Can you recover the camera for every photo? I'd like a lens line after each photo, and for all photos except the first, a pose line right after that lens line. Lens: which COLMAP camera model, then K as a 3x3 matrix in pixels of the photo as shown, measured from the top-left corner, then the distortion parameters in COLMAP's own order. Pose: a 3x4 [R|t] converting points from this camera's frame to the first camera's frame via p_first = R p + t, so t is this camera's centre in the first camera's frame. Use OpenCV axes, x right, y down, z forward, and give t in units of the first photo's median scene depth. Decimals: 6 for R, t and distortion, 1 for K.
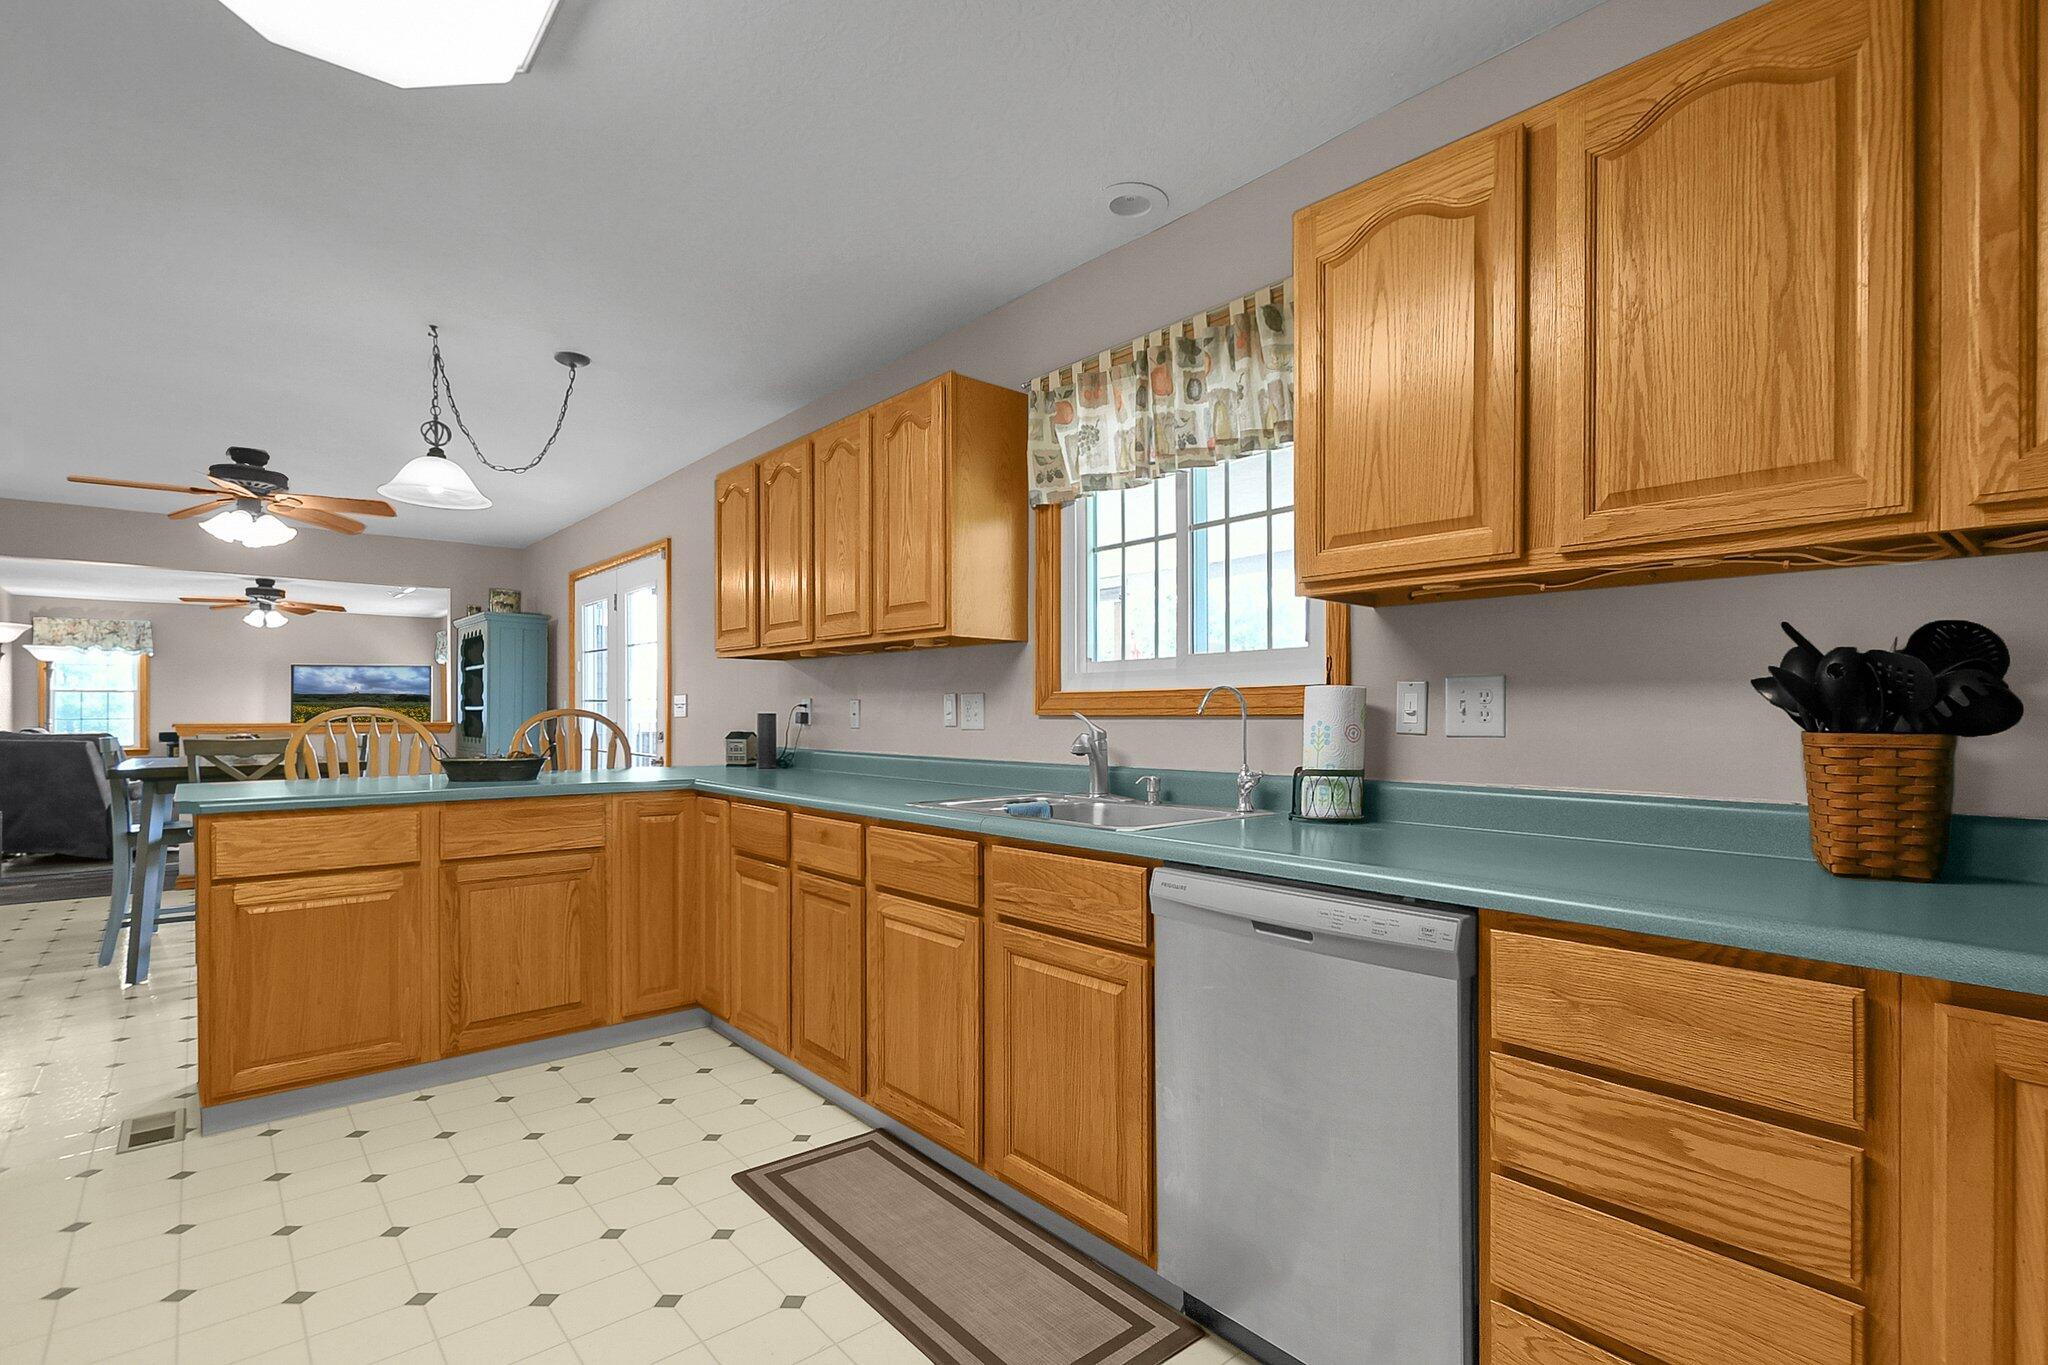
lens RADIAL K [[941.9, 0, 1024.1], [0, 941.9, 703.2], [0, 0, 1]] dist [-0.013359, 0.003556]
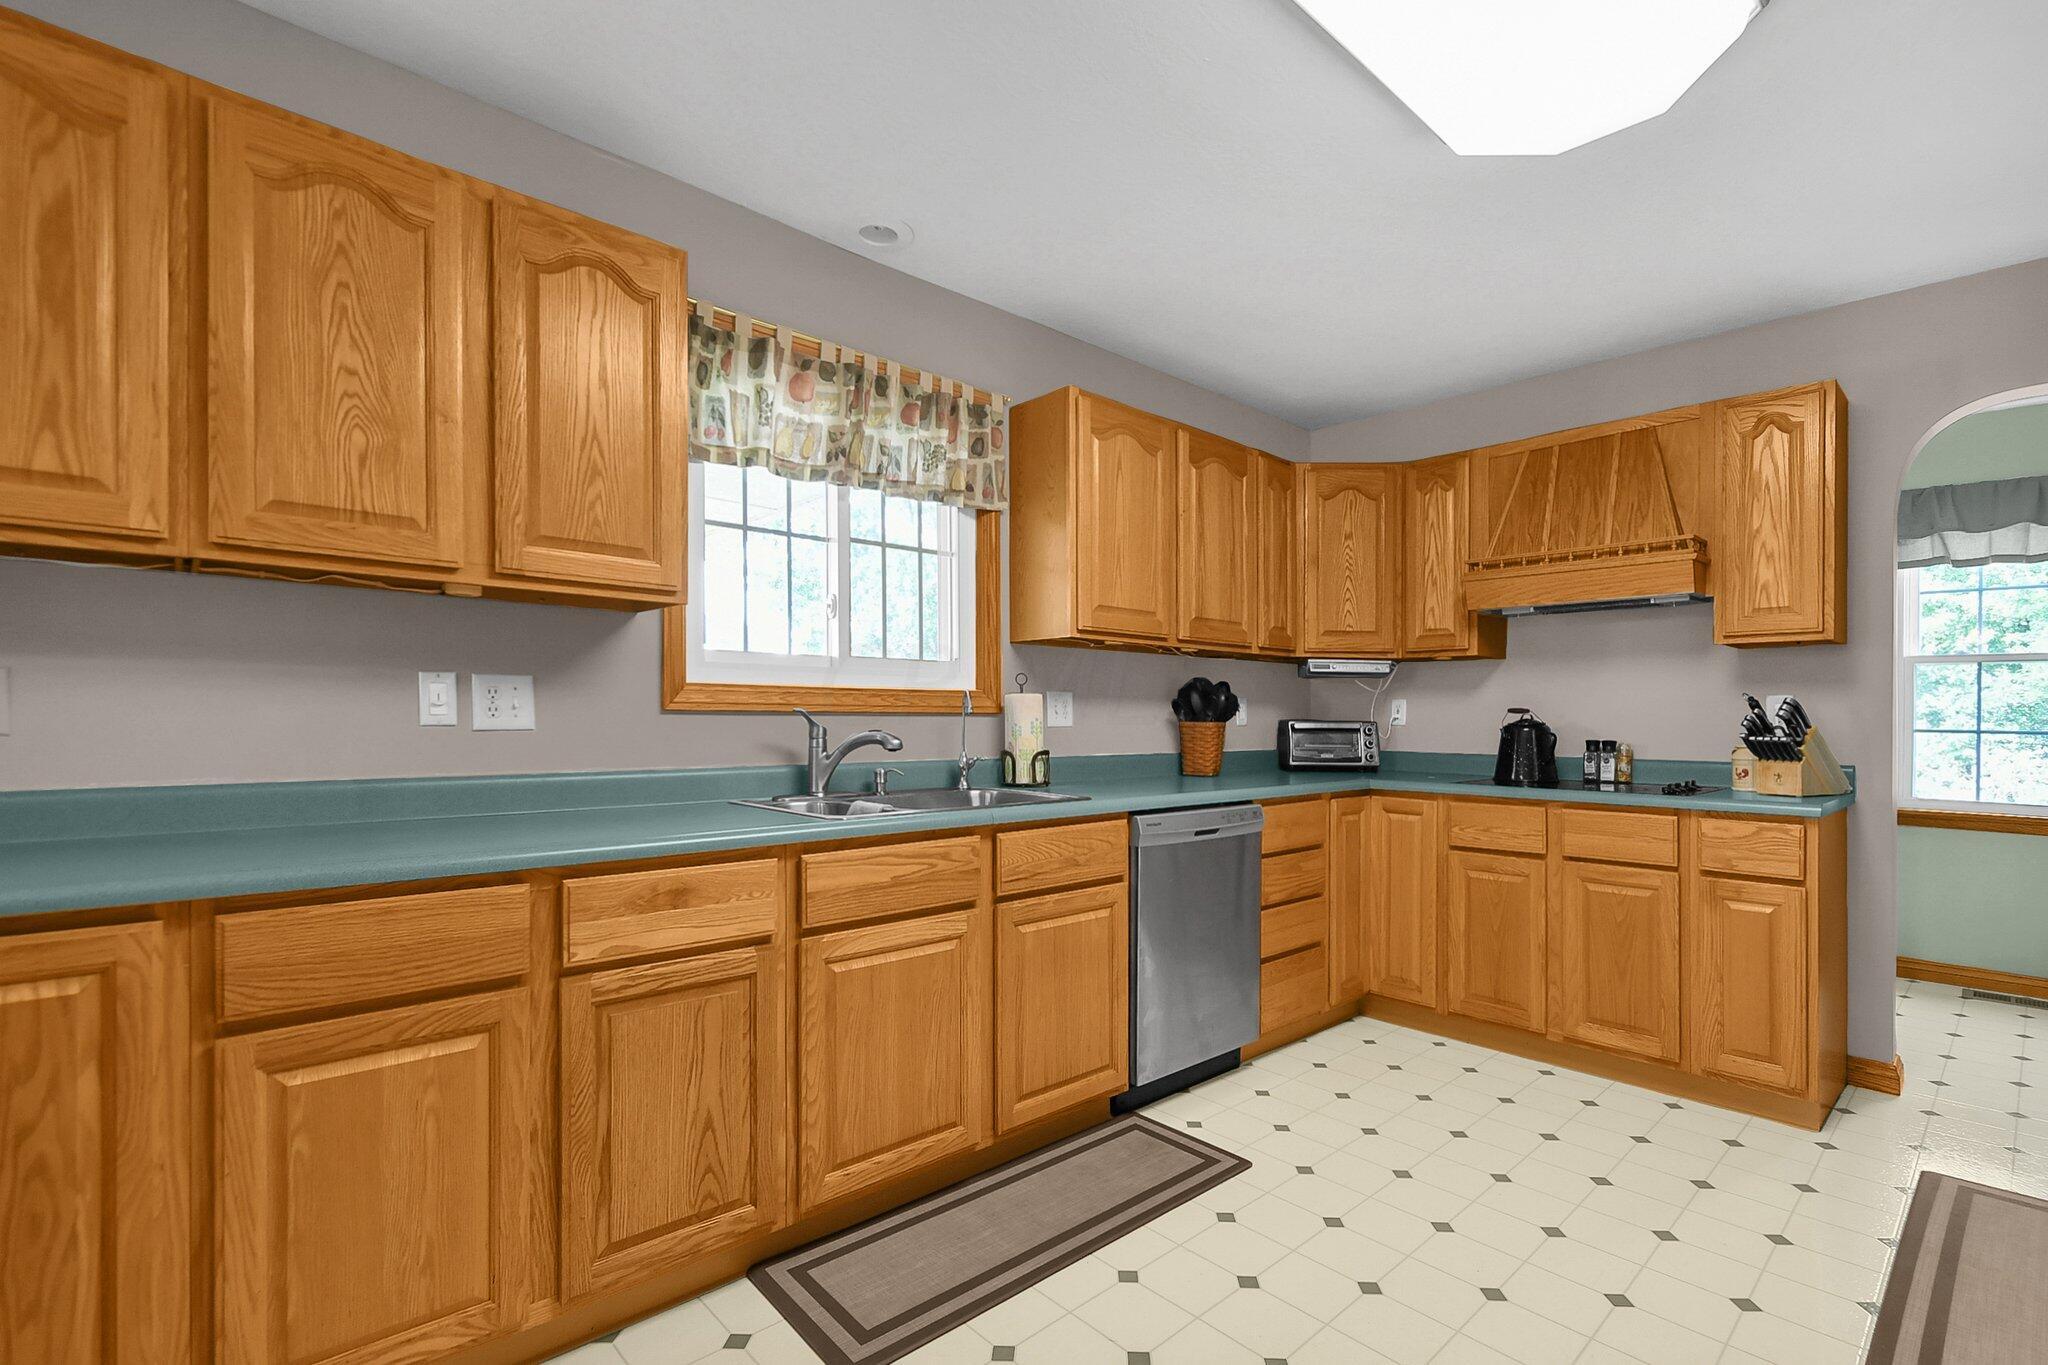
lens RADIAL K [[941.9, 0, 1026.7], [0, 941.9, 702.0], [0, 0, 1]] dist [-0.013359, 0.003556]
pose [[-0.013137, 0.015209, 0.999798, -0.860924], [-0.018385, 0.999712, -0.015449, 0.013155], [-0.999745, -0.018584, -0.012854, 0.763615]]
